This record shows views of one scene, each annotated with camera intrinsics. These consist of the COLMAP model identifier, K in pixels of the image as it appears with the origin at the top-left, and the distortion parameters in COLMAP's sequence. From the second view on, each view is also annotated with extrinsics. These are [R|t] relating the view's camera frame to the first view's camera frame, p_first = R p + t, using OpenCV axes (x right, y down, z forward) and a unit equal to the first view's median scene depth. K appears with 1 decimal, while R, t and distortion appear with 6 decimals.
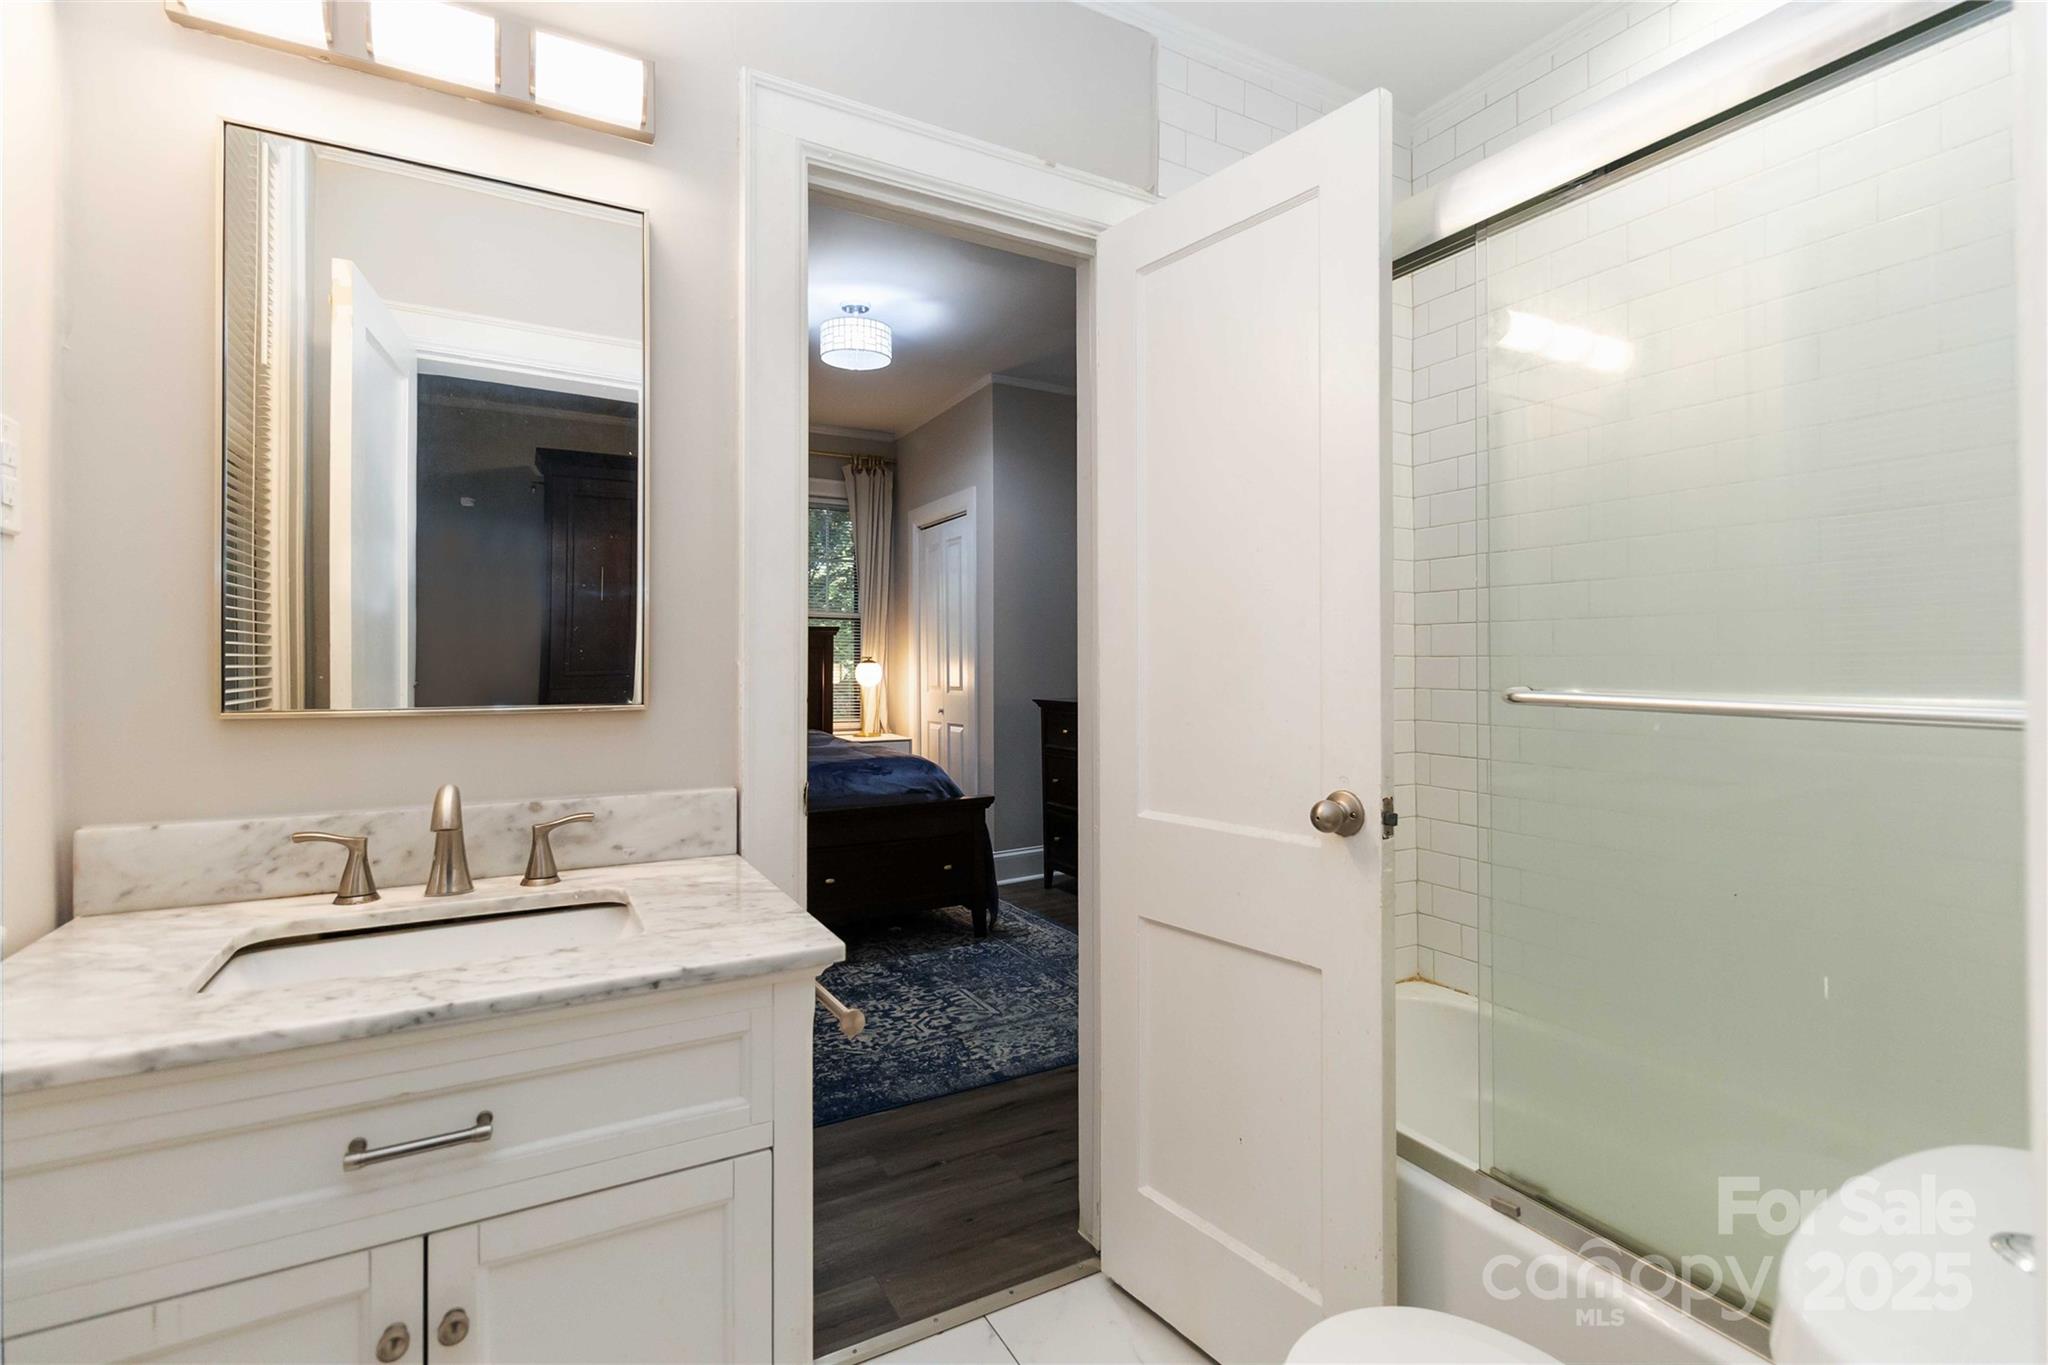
lens RADIAL K [[941.2, 0, 1032.7], [0, 941.2, 656.0], [0, 0, 1]] dist [-0.001397, -0.000378]
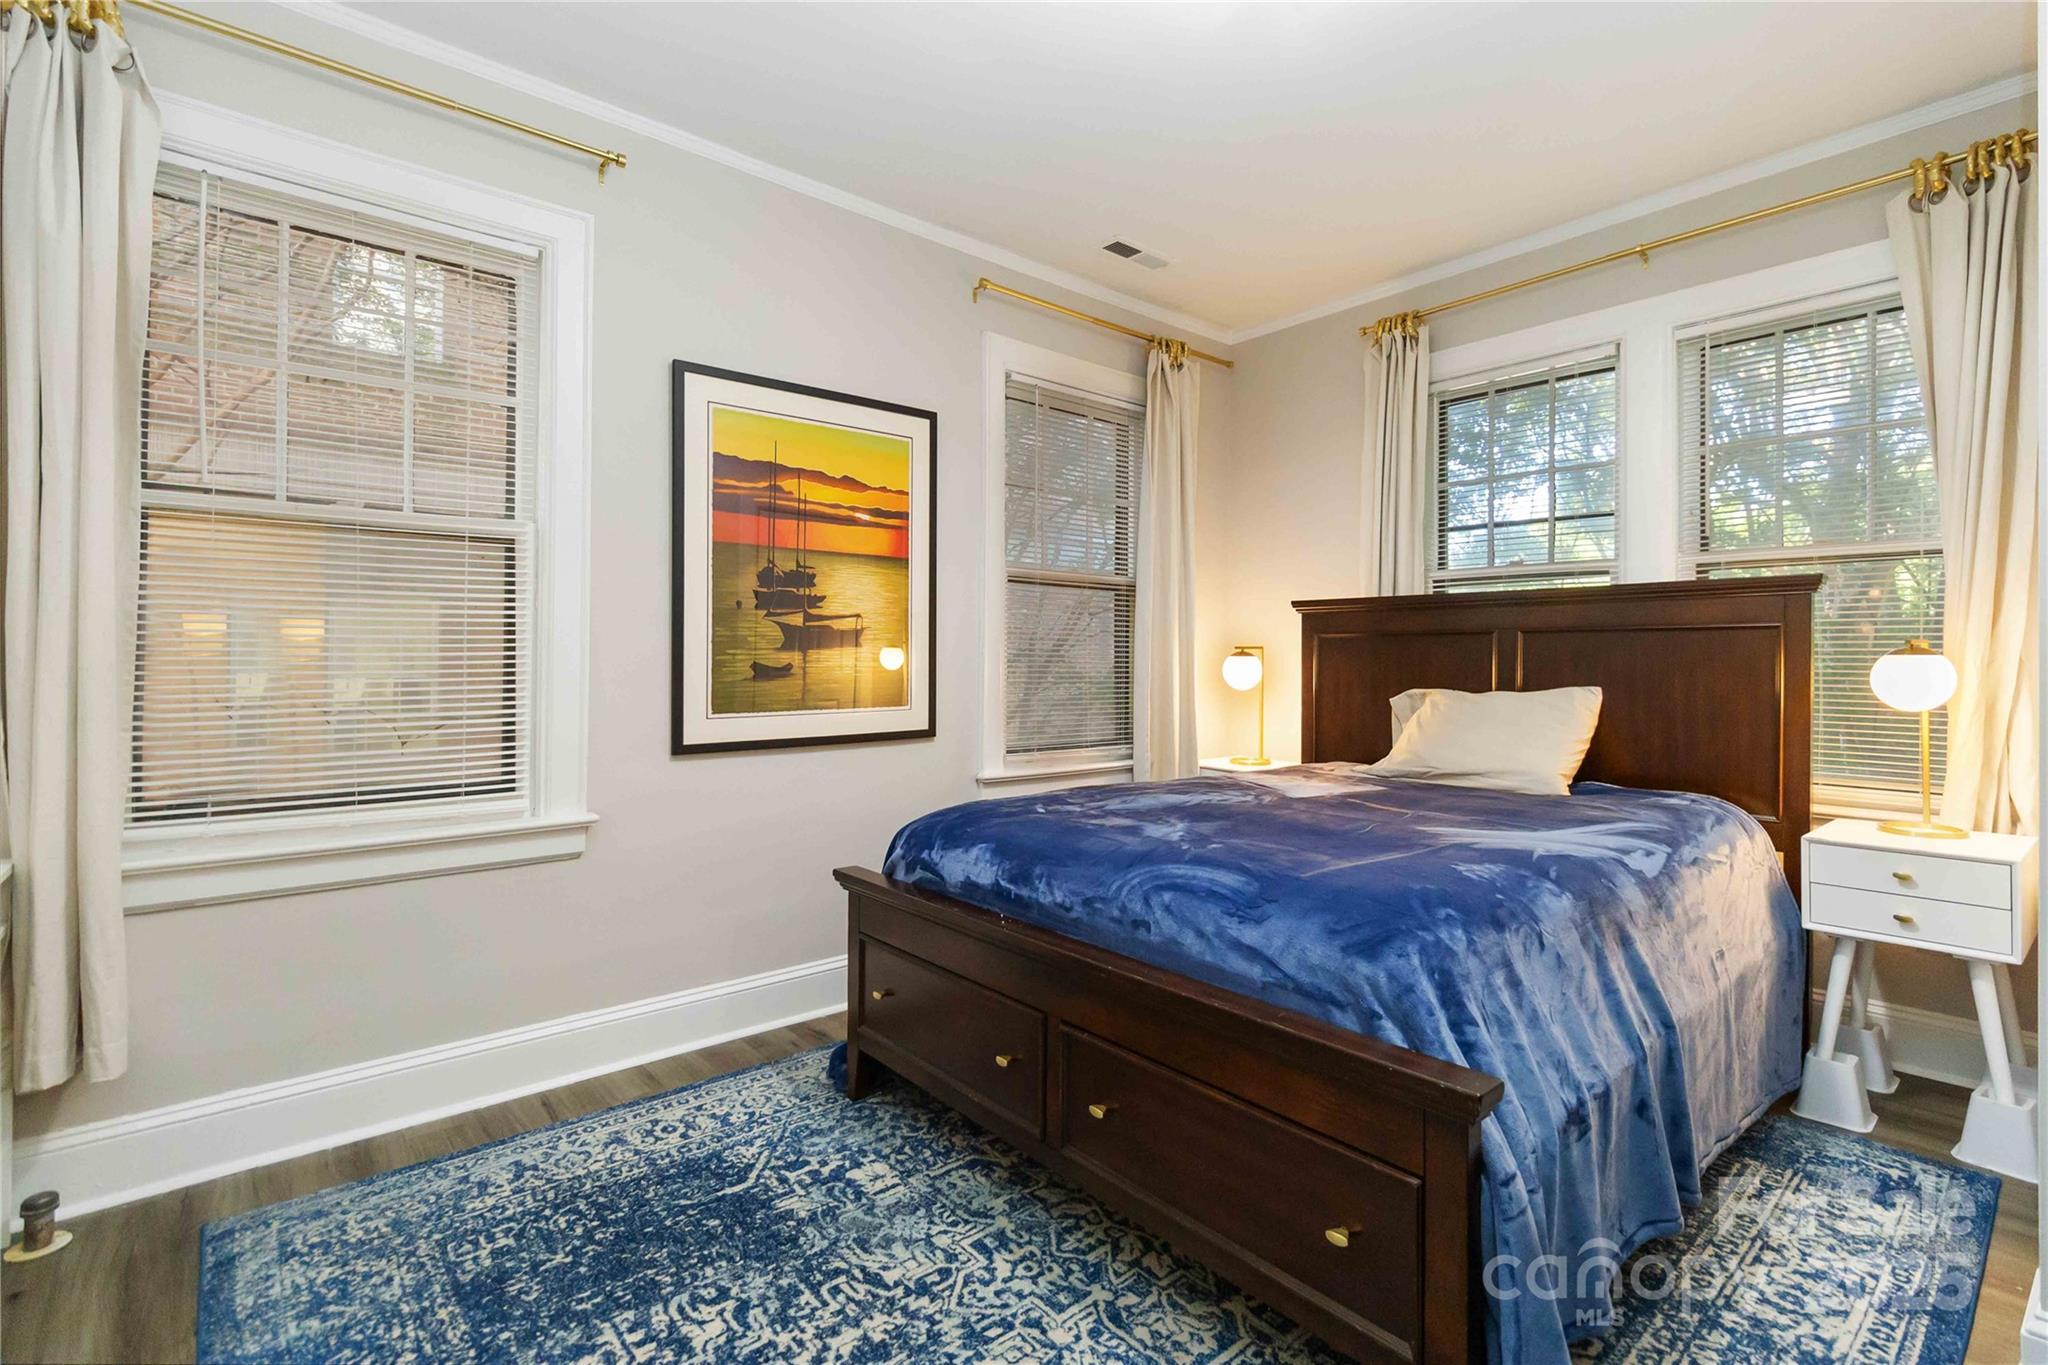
lens RADIAL K [[941.2, 0, 1032.7], [0, 941.2, 656.0], [0, 0, 1]] dist [-0.001397, -0.000378]
pose [[0.190487, -0.002216, -0.981687, 0.168630], [0.005659, 0.999983, -0.001159, 0.007159], [0.981673, -0.005334, 0.190496, 0.611828]]
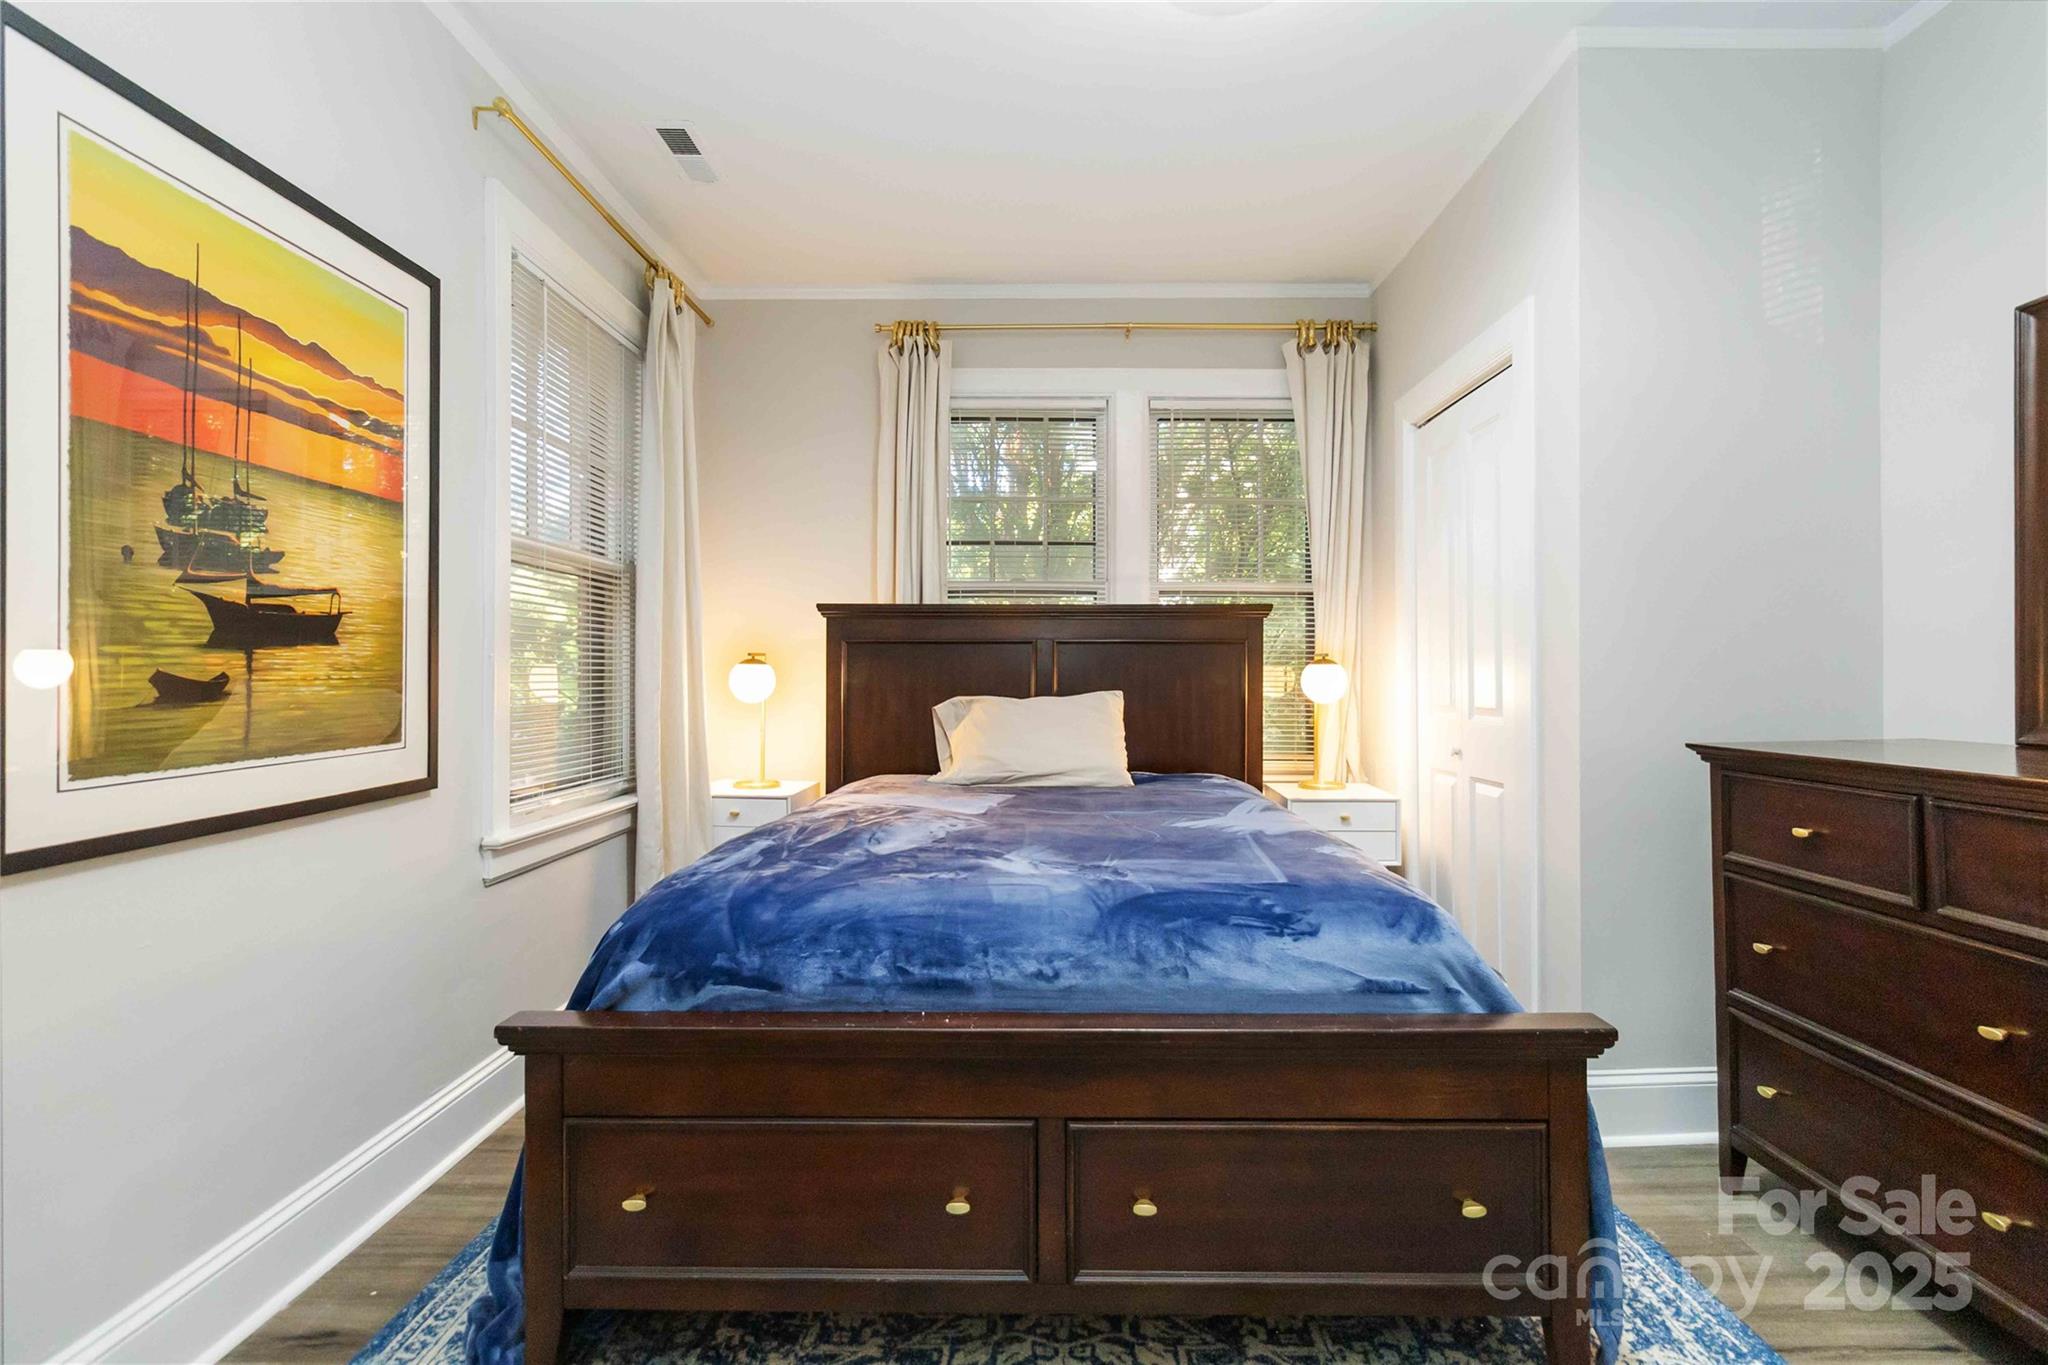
lens RADIAL K [[950.6, 0, 1030.7], [0, 950.6, 675.7], [0, 0, 1]] dist [-0.001374, -0.000403]
pose [[0.867629, 0.002600, -0.497206, -0.041893], [0.003707, 0.999925, 0.011697, 0.008134], [0.497199, -0.011991, 0.867554, 0.441824]]
